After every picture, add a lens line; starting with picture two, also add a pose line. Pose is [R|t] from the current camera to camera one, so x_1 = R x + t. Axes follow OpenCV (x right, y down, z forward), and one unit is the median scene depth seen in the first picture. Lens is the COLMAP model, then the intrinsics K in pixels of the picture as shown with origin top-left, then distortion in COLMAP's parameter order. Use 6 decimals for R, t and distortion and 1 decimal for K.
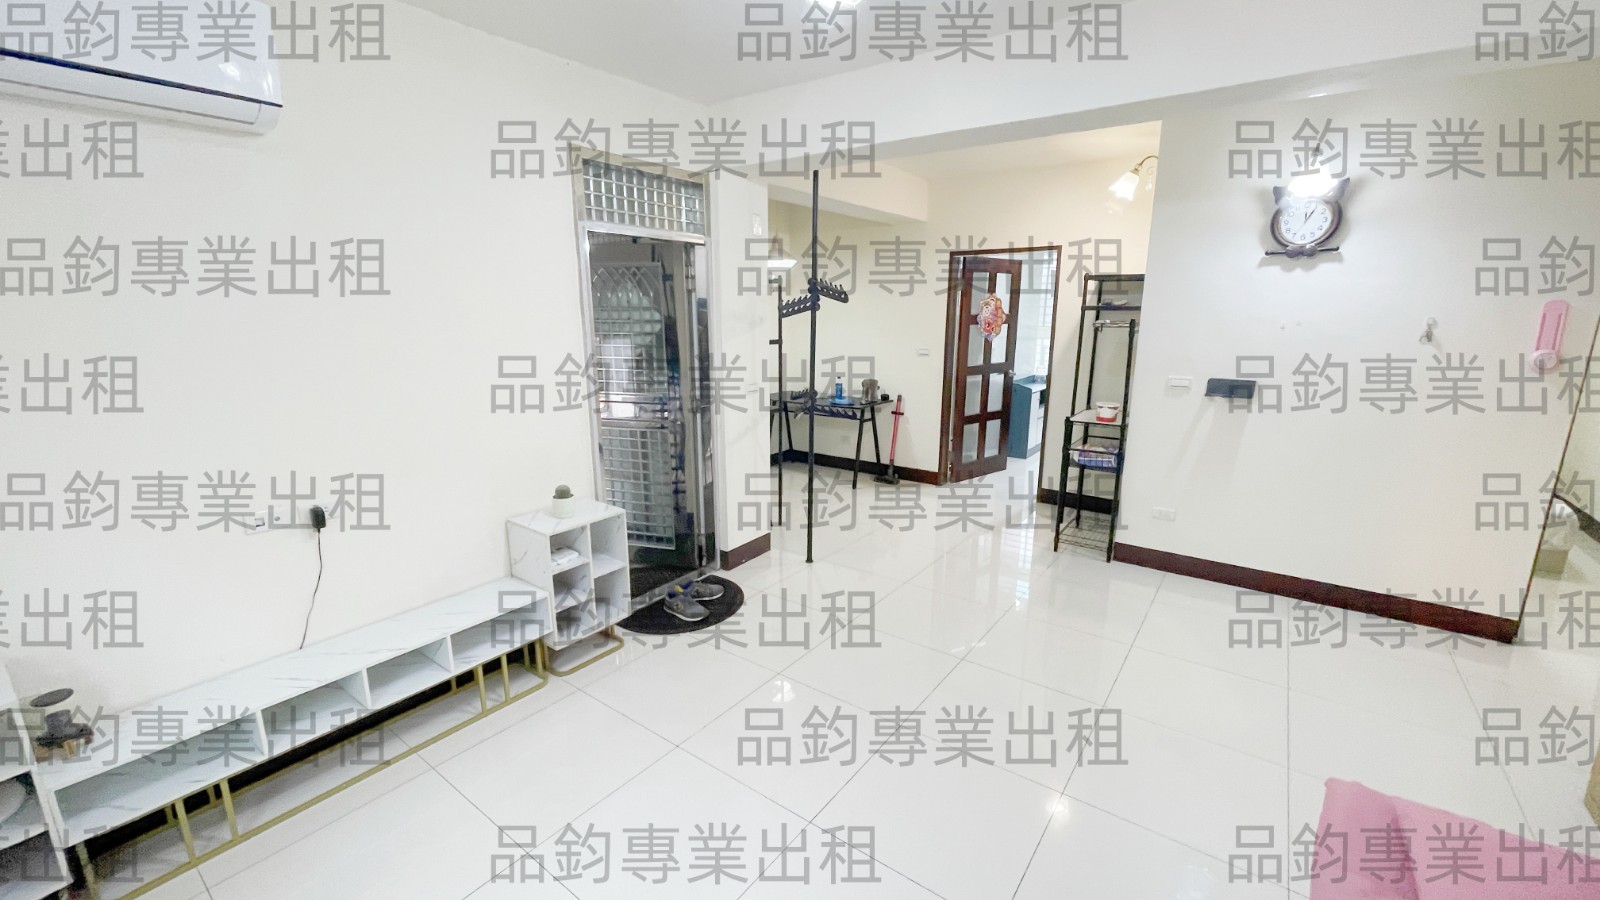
lens RADIAL K [[639.3, 0, 800.0], [0, 639.3, 450.0], [0, 0, 1]] dist [-0.000108, -0.000048]
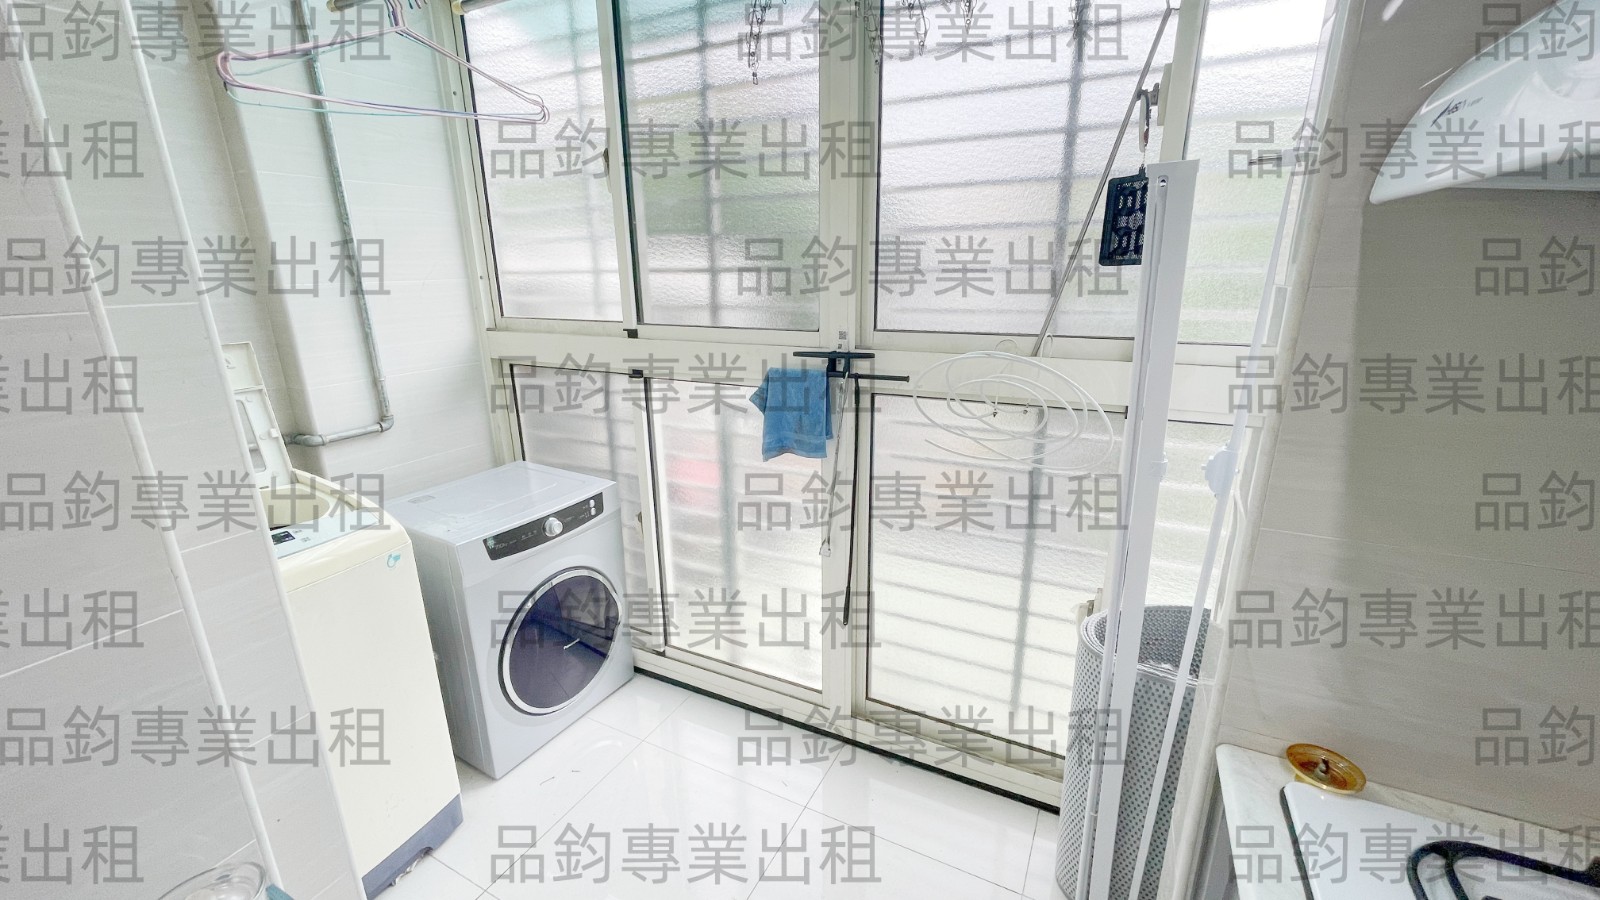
lens RADIAL K [[639.3, 0, 800.0], [0, 639.3, 450.0], [0, 0, 1]] dist [-0.000108, -0.000048]
pose [[1.000000, -0.000542, 0.000029, 0.000084], [0.000542, 1.000000, -0.000285, -0.367353], [-0.000029, 0.000285, 1.000000, -0.000058]]
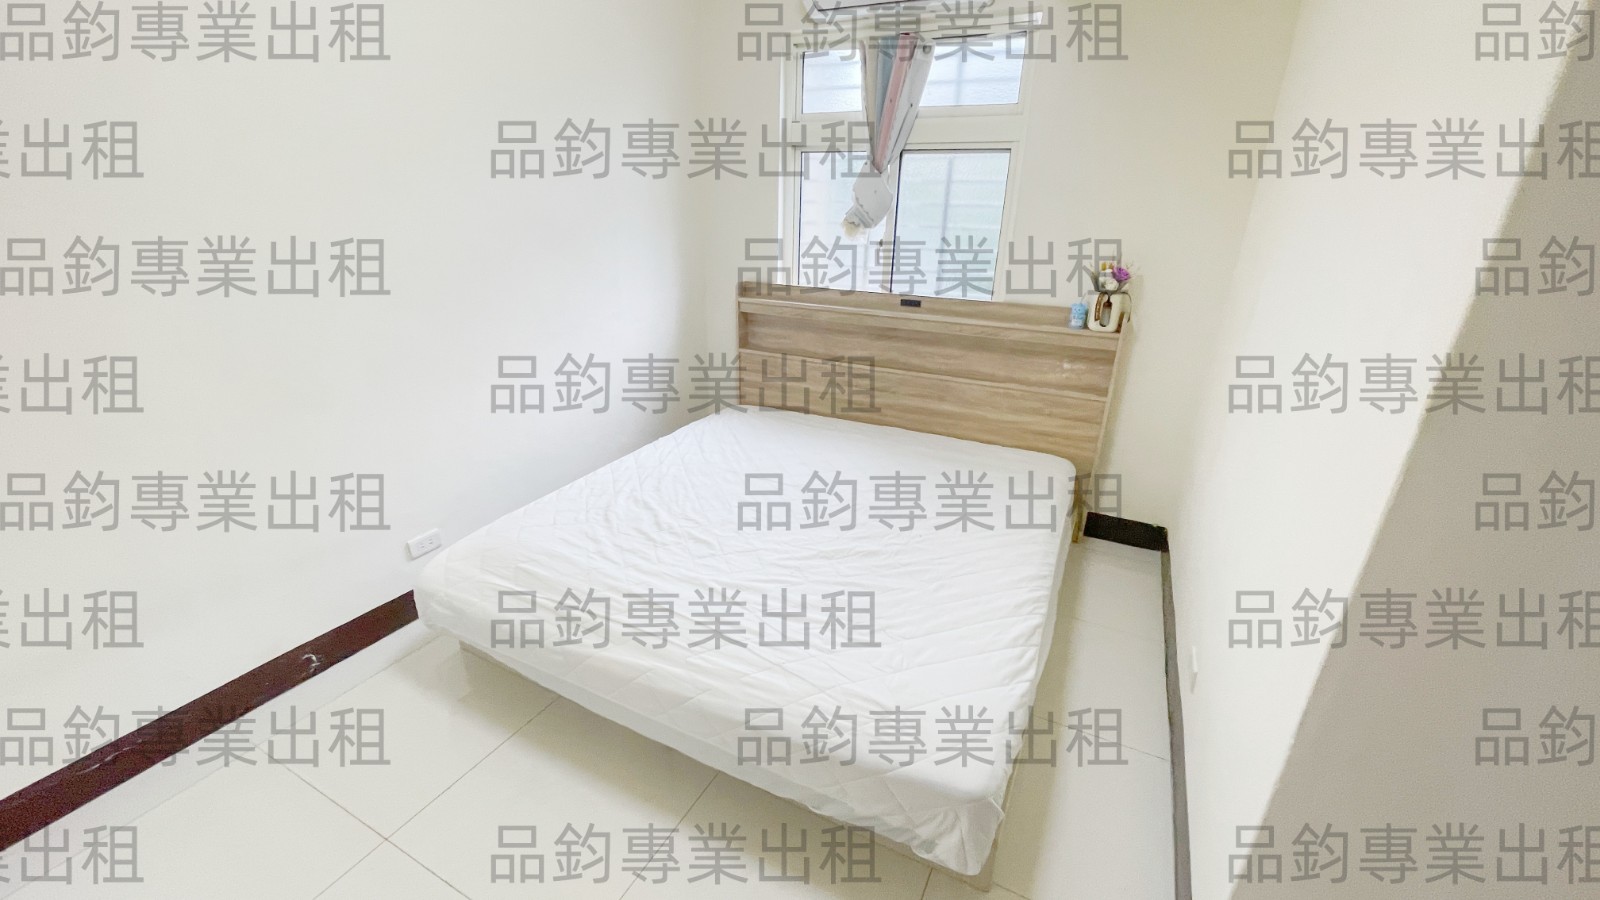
lens RADIAL K [[639.3, 0, 800.0], [0, 639.3, 450.0], [0, 0, 1]] dist [-0.000108, -0.000048]
pose [[1.000000, -0.000220, 0.000052, -0.000256], [0.000220, 1.000000, 0.000072, 0.367740], [-0.000052, -0.000072, 1.000000, 0.000101]]
